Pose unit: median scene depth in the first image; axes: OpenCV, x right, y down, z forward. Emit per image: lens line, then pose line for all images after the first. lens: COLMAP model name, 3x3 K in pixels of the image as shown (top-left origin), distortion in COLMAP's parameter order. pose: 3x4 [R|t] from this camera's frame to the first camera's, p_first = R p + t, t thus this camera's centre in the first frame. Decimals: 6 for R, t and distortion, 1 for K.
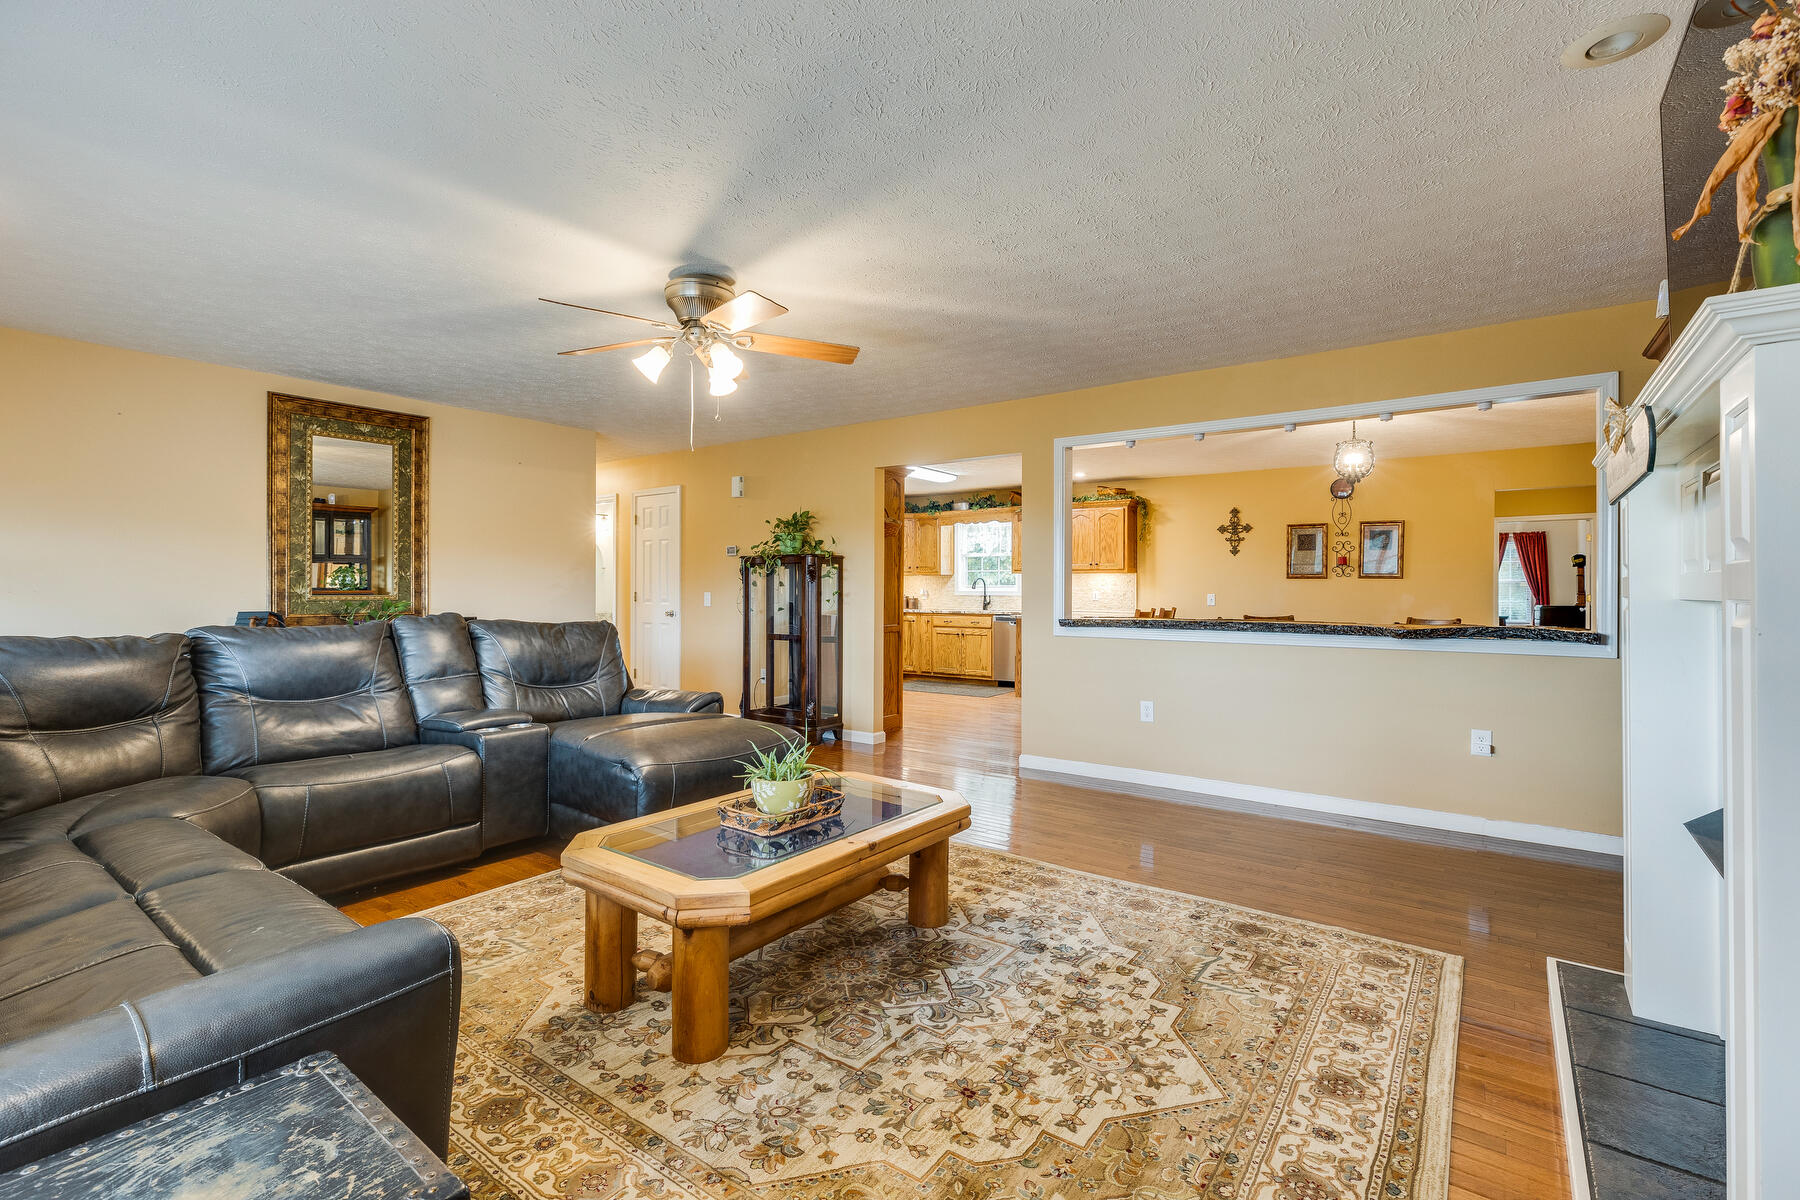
lens RADIAL K [[806.6, 0, 891.1], [0, 806.6, 590.5], [0, 0, 1]] dist [0.000279, 0.000476]
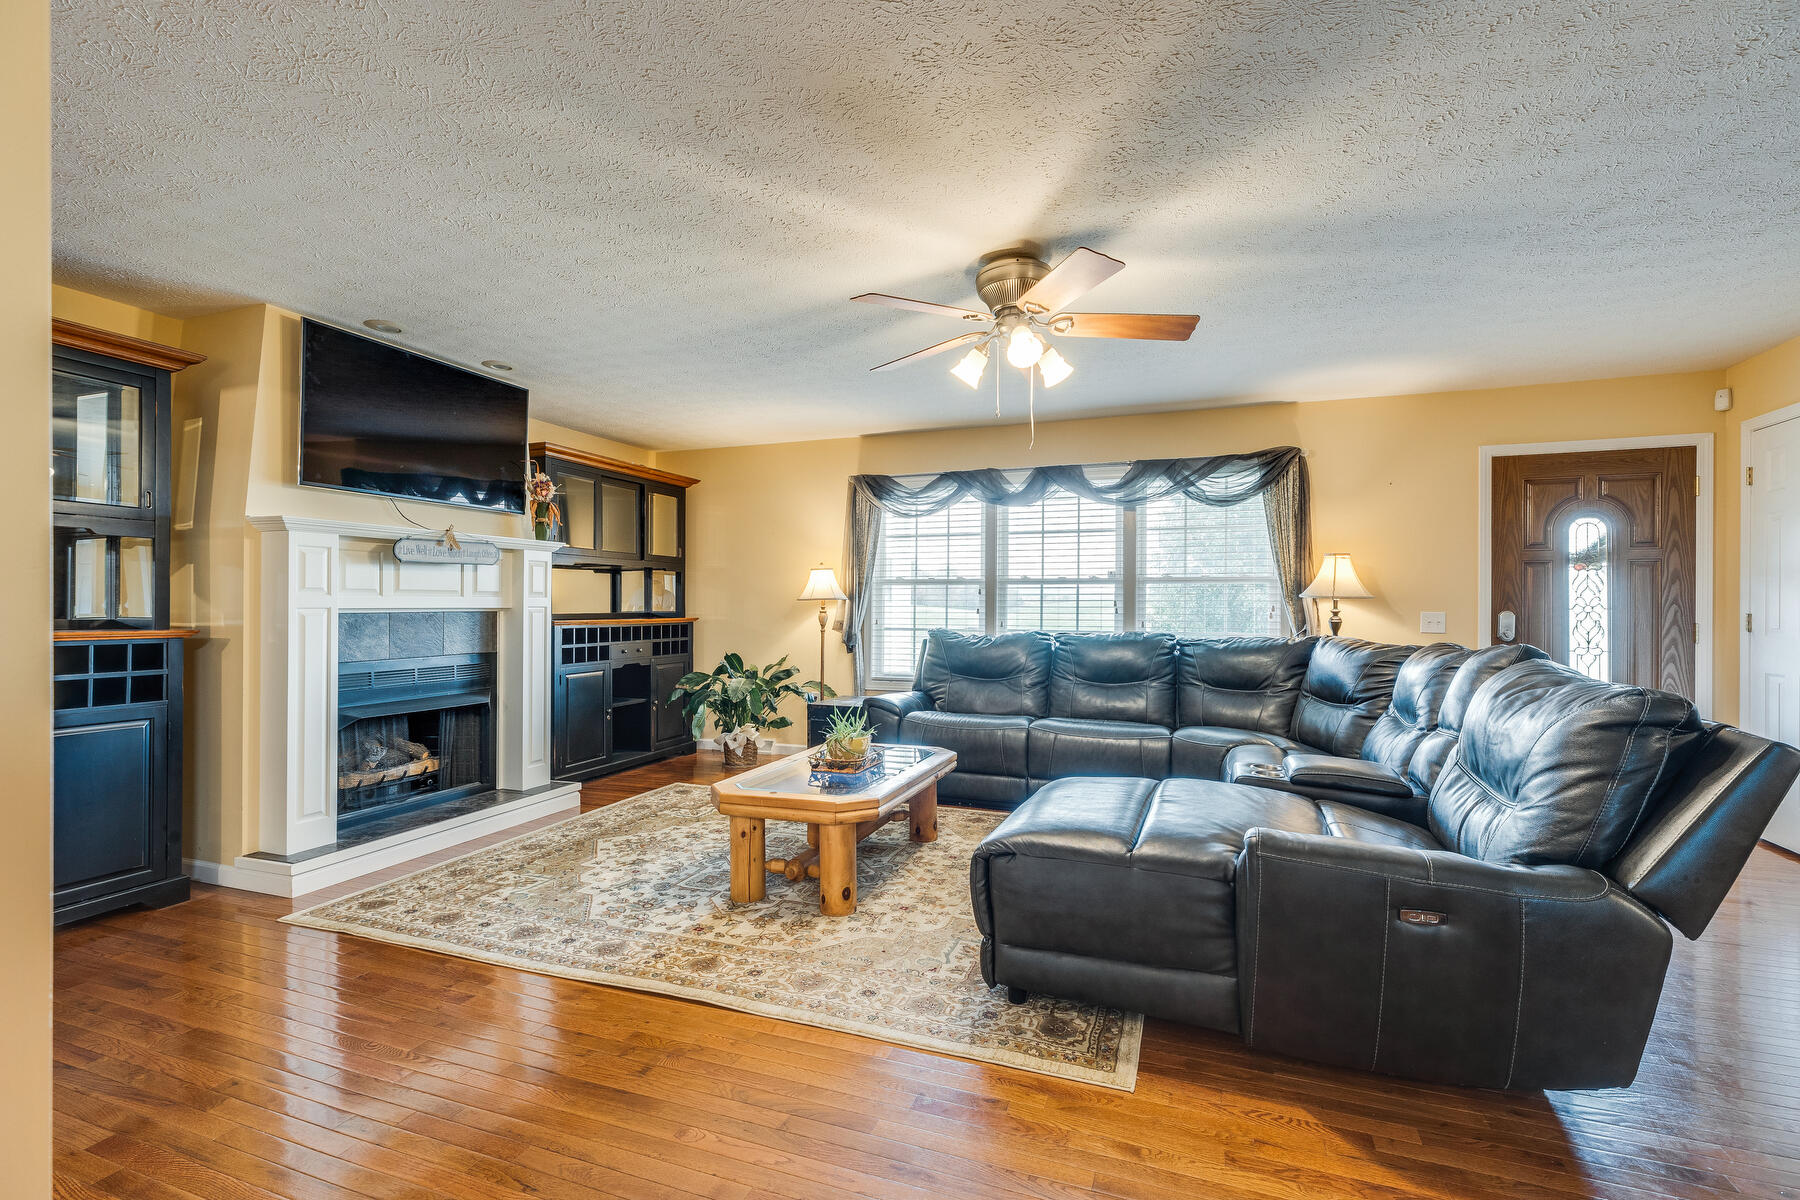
lens RADIAL K [[806.6, 0, 901.6], [0, 806.6, 598.5], [0, 0, 1]] dist [0.000279, 0.000476]
pose [[-0.956971, -0.012718, -0.289904, 0.177197], [-0.011026, 0.999911, -0.007469, -0.008167], [0.289973, -0.003951, -0.957027, 2.197008]]
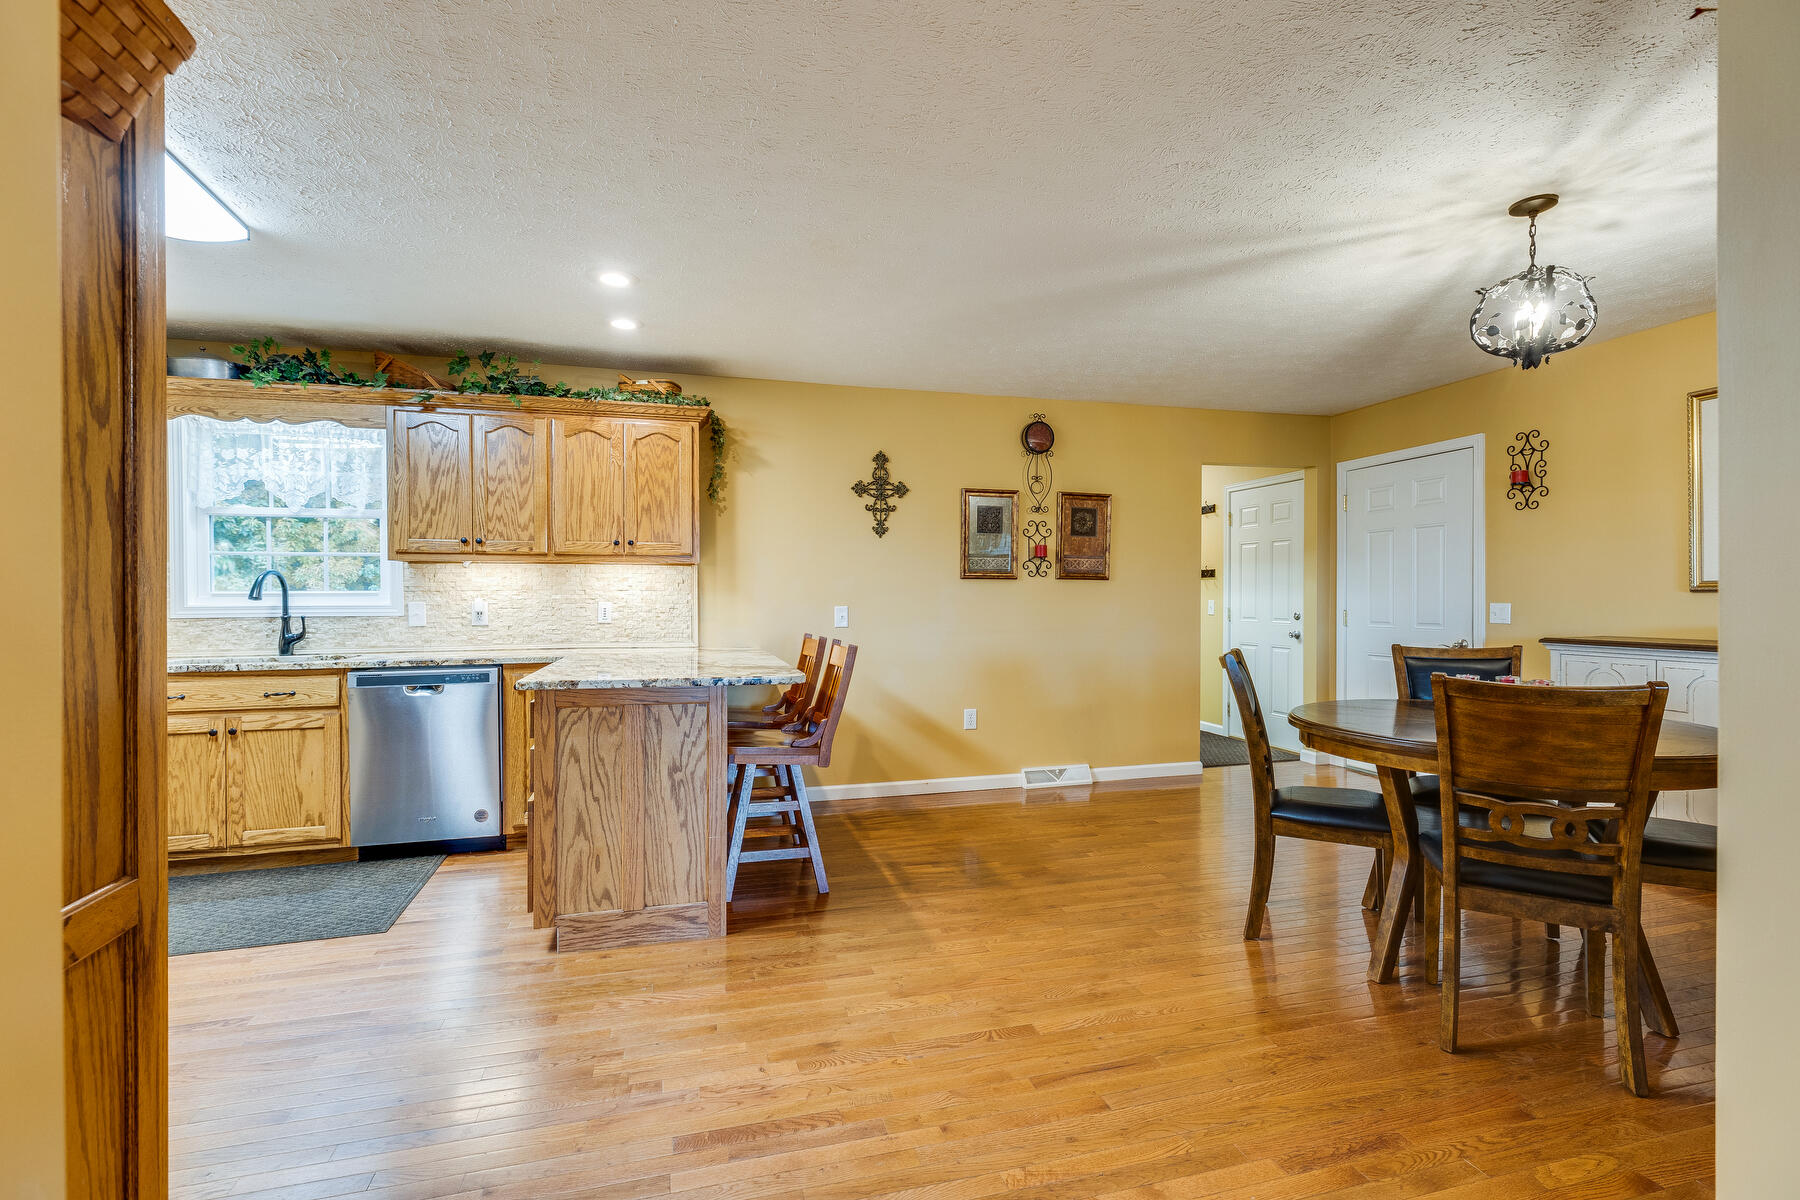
lens RADIAL K [[806.6, 0, 896.6], [0, 806.6, 606.9], [0, 0, 1]] dist [0.000279, 0.000476]
pose [[0.607988, -0.013449, 0.793832, -0.012600], [0.007499, 0.999909, 0.011197, -0.000904], [-0.793911, -0.000855, 0.608034, 0.613140]]
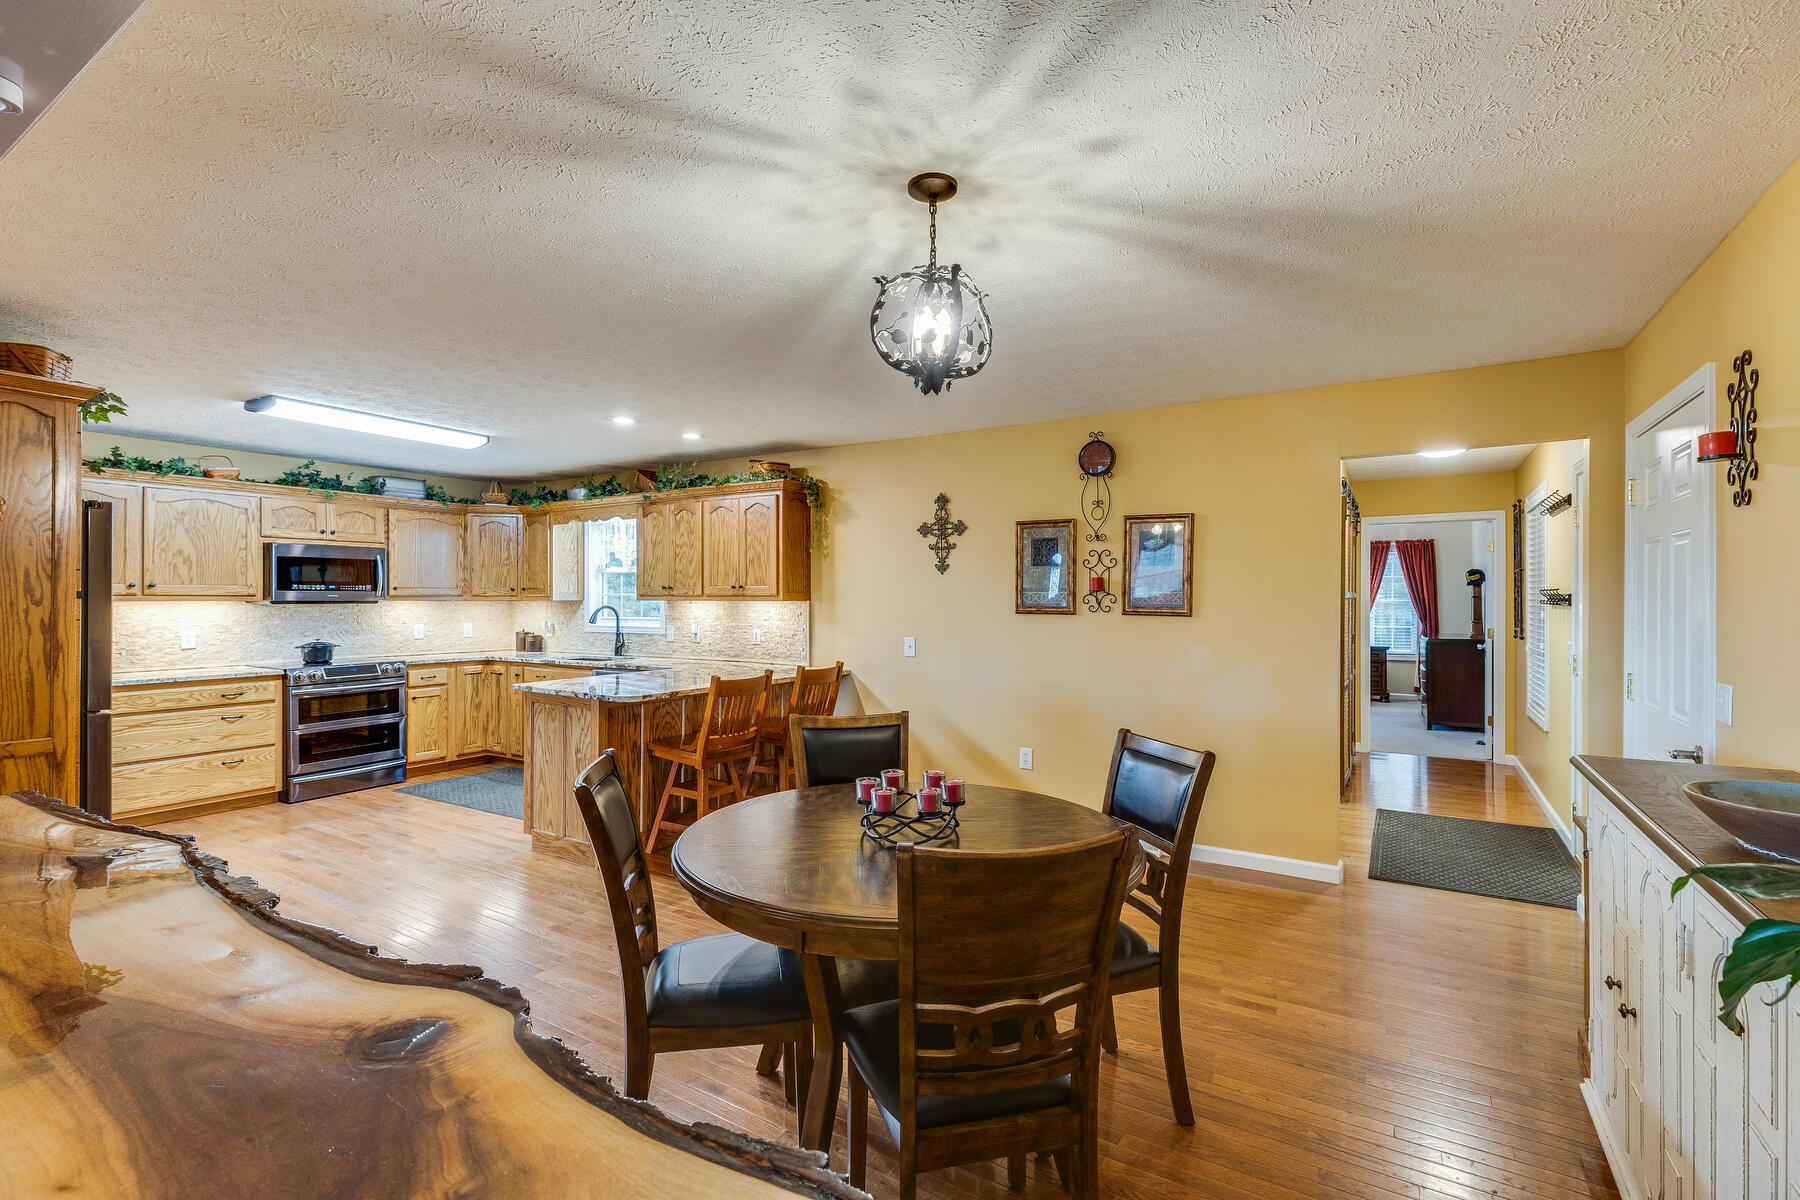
lens RADIAL K [[806.6, 0, 899.8], [0, 806.6, 597.7], [0, 0, 1]] dist [0.000279, 0.000476]
pose [[0.995670, -0.002364, 0.092926, 0.320059], [0.002560, 0.999995, -0.001991, -0.023143], [-0.092921, 0.002220, 0.995671, 0.386822]]
